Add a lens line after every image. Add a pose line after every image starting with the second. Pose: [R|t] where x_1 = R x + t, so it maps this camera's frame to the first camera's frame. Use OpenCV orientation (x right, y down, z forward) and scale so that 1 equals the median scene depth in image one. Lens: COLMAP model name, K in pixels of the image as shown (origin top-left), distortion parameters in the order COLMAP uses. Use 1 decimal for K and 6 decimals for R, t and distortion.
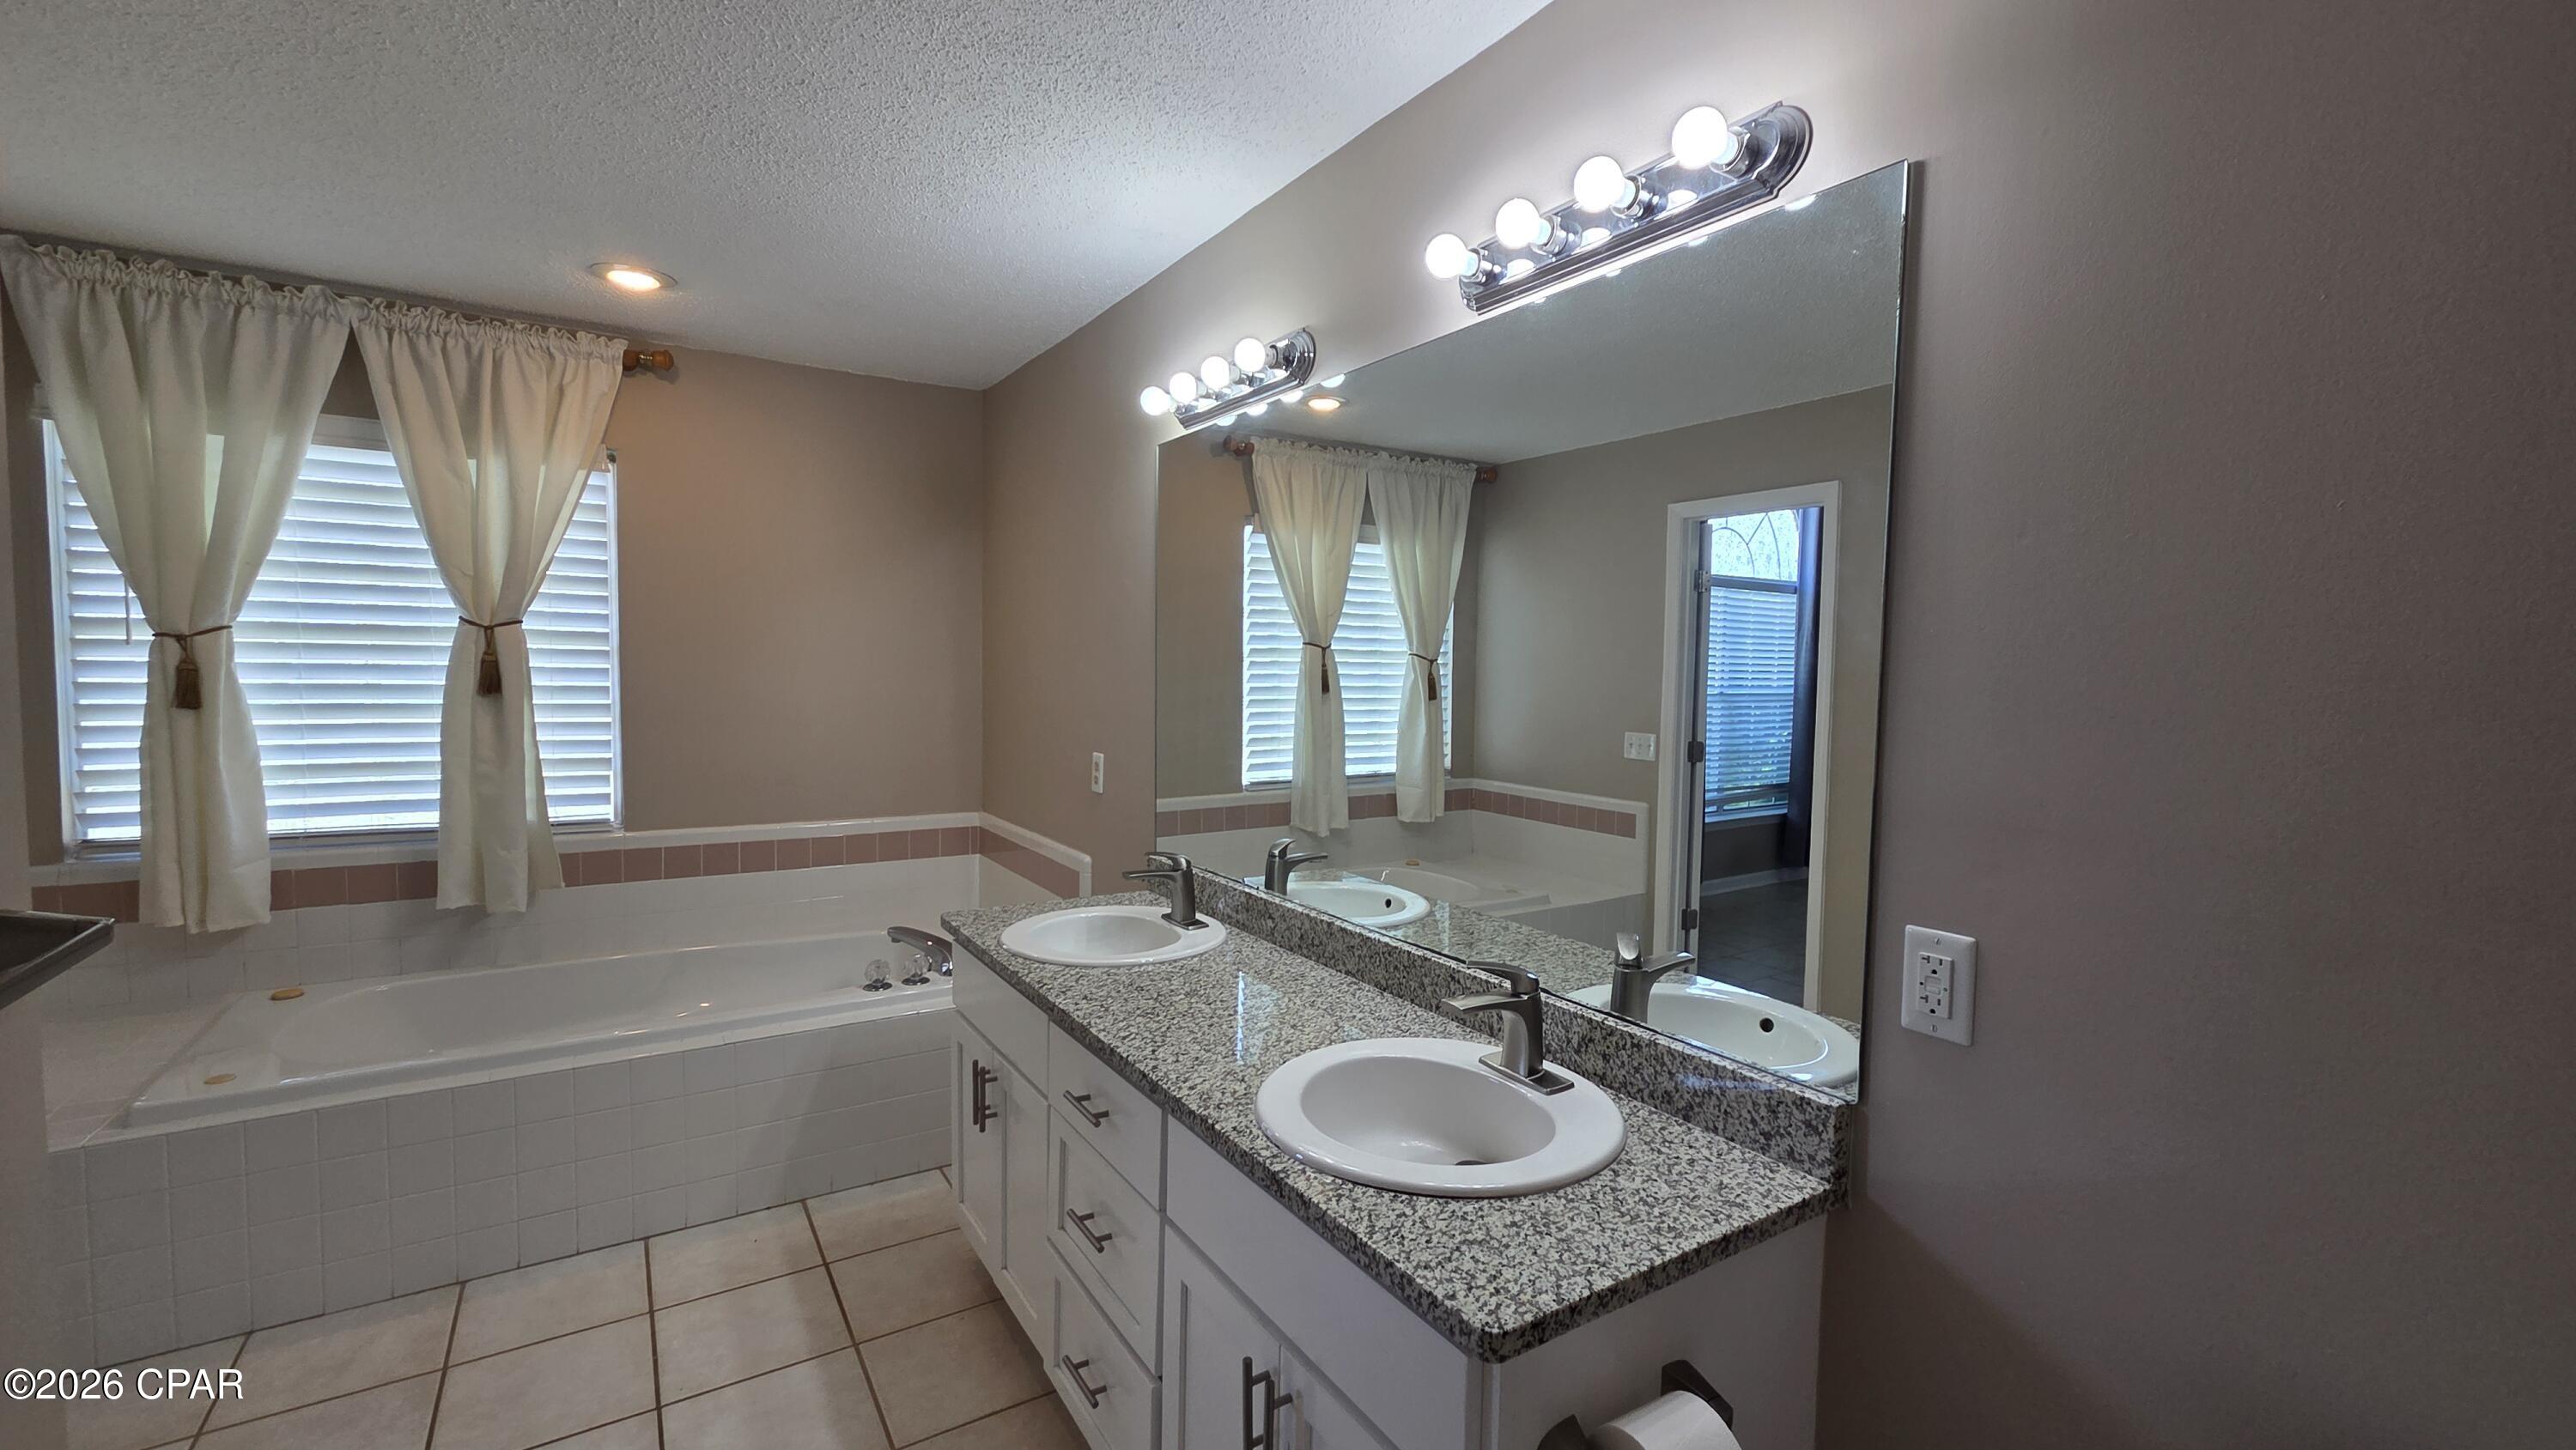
lens RADIAL K [[1048.5, 0, 1290.9], [0, 1048.5, 728.4], [0, 0, 1]] dist [0.006470, -0.001979]
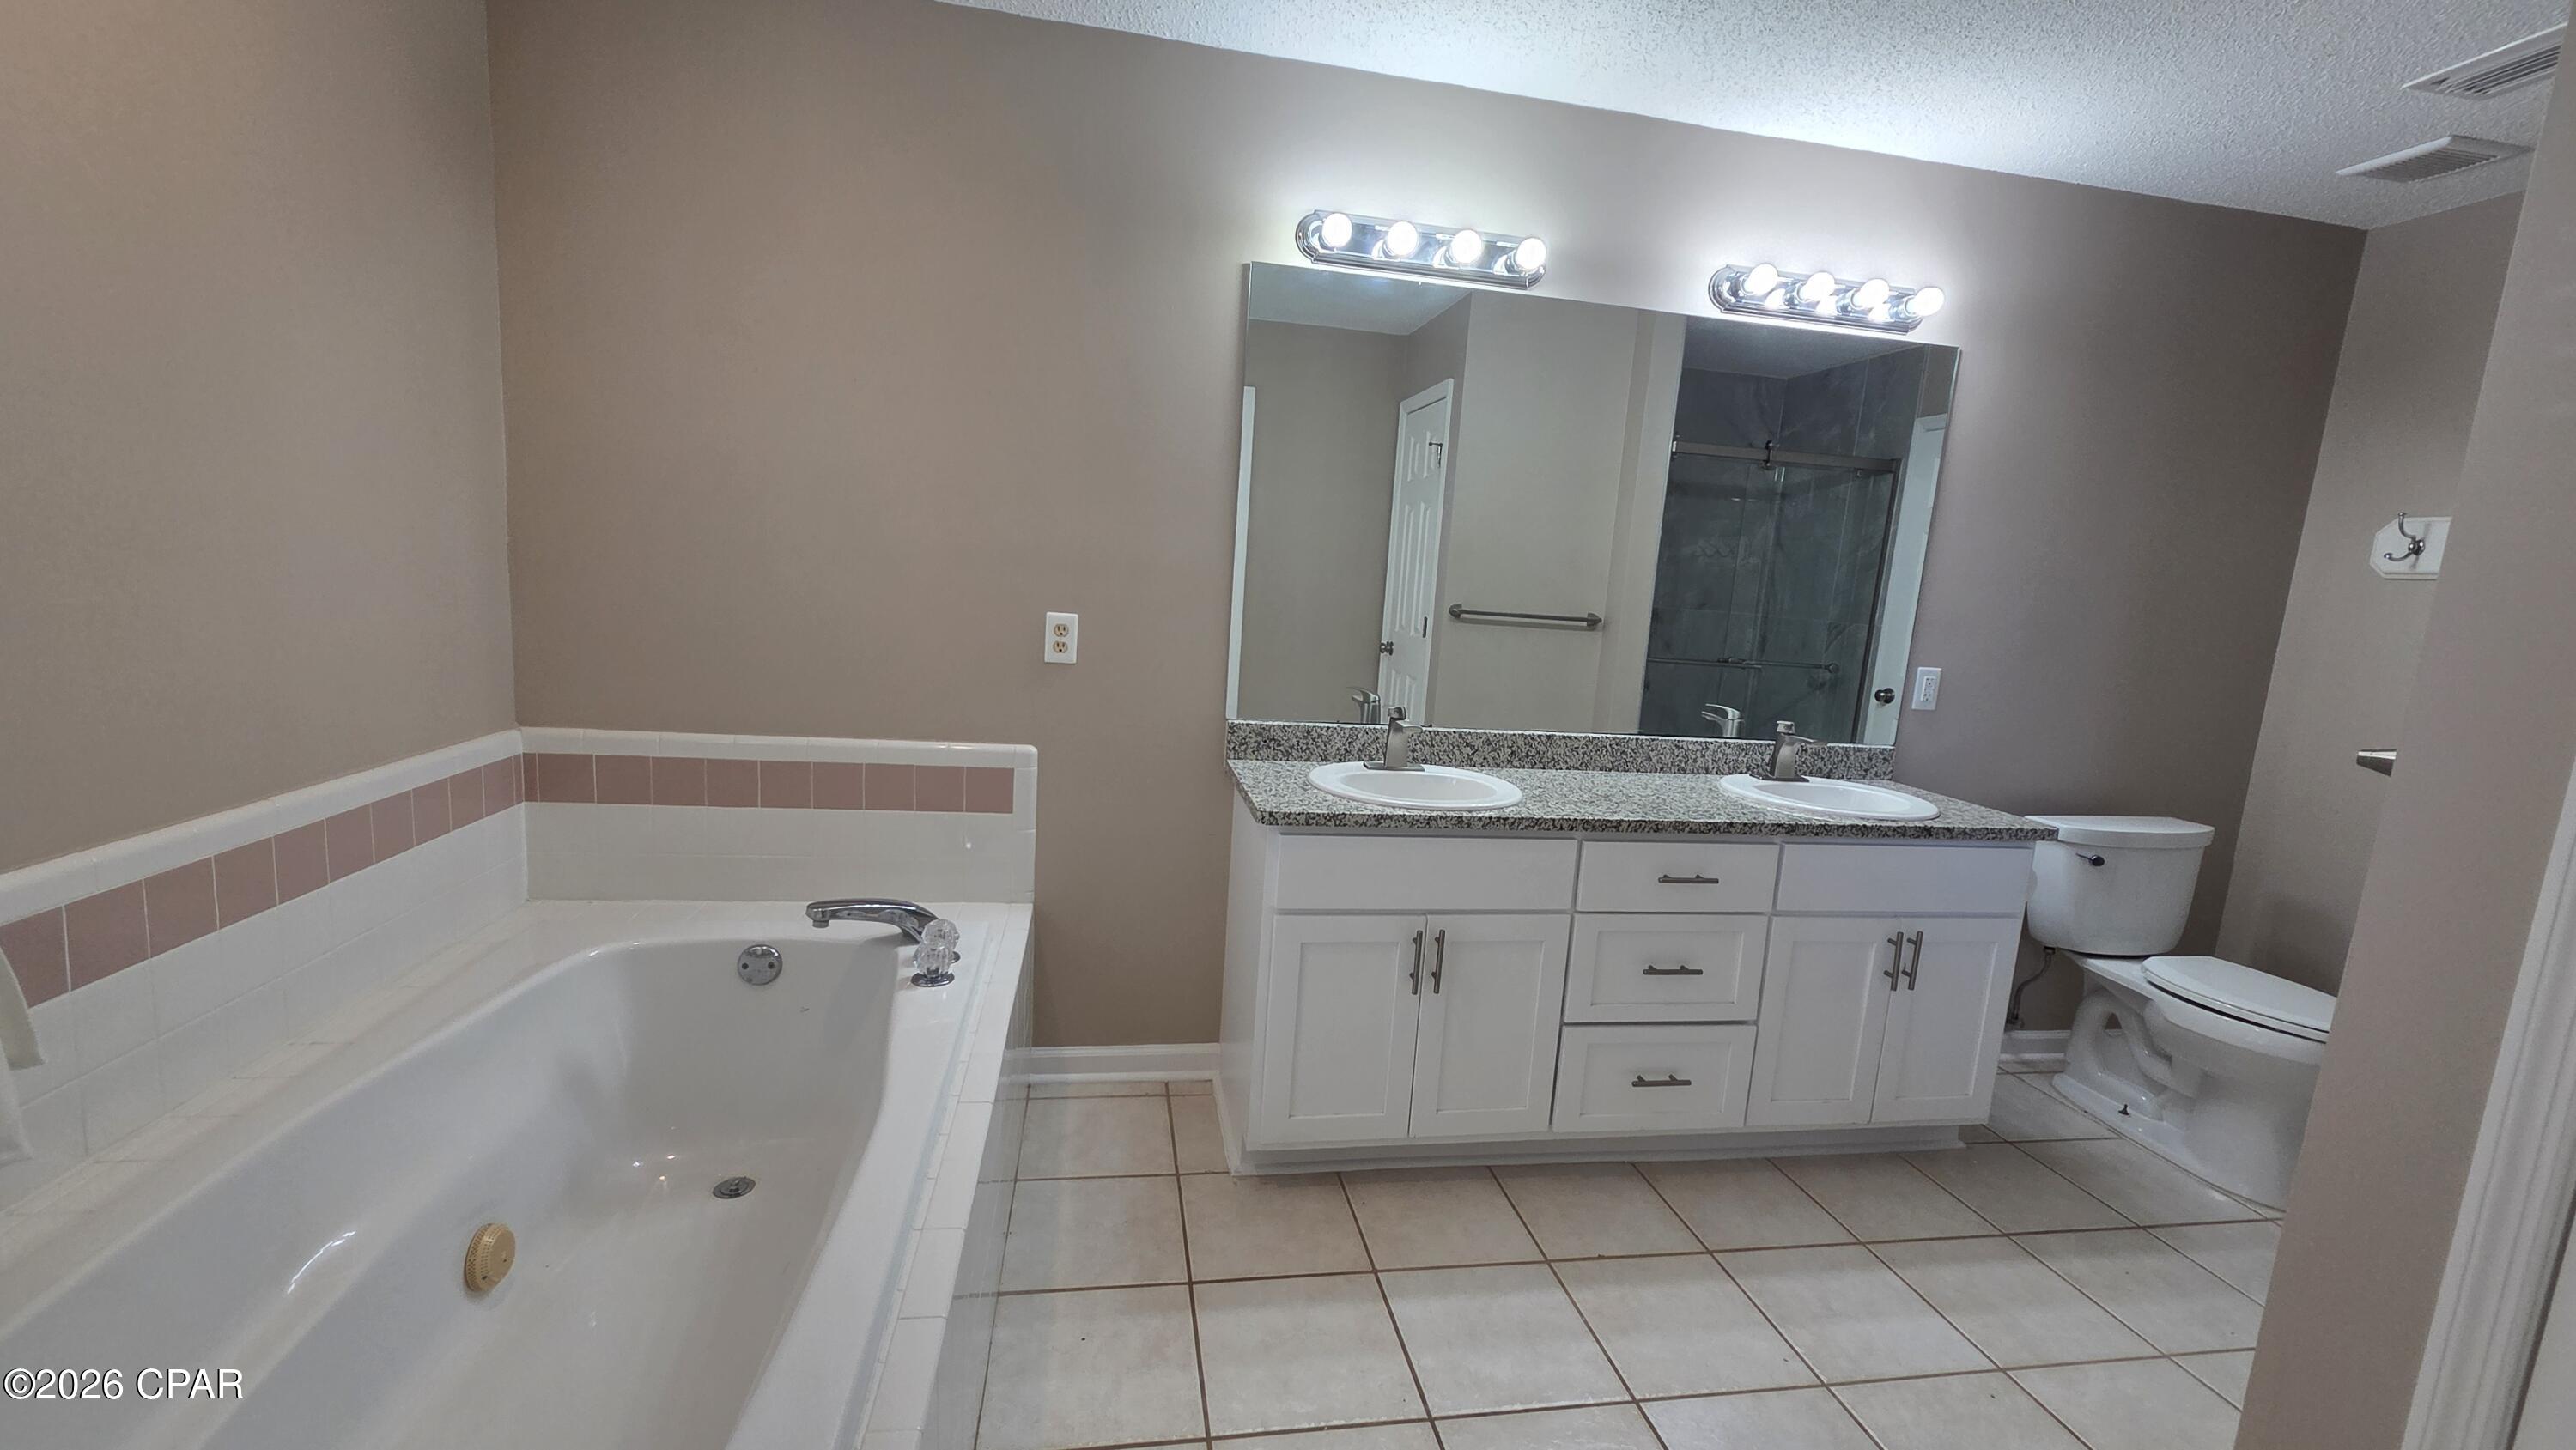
lens RADIAL K [[1048.5, 0, 1297.9], [0, 1048.5, 726.7], [0, 0, 1]] dist [0.006470, -0.001979]
pose [[0.380297, -0.127682, 0.916009, -1.001753], [-0.009218, 0.989852, 0.141802, -0.007505], [-0.924819, -0.062370, 0.375261, 0.619997]]
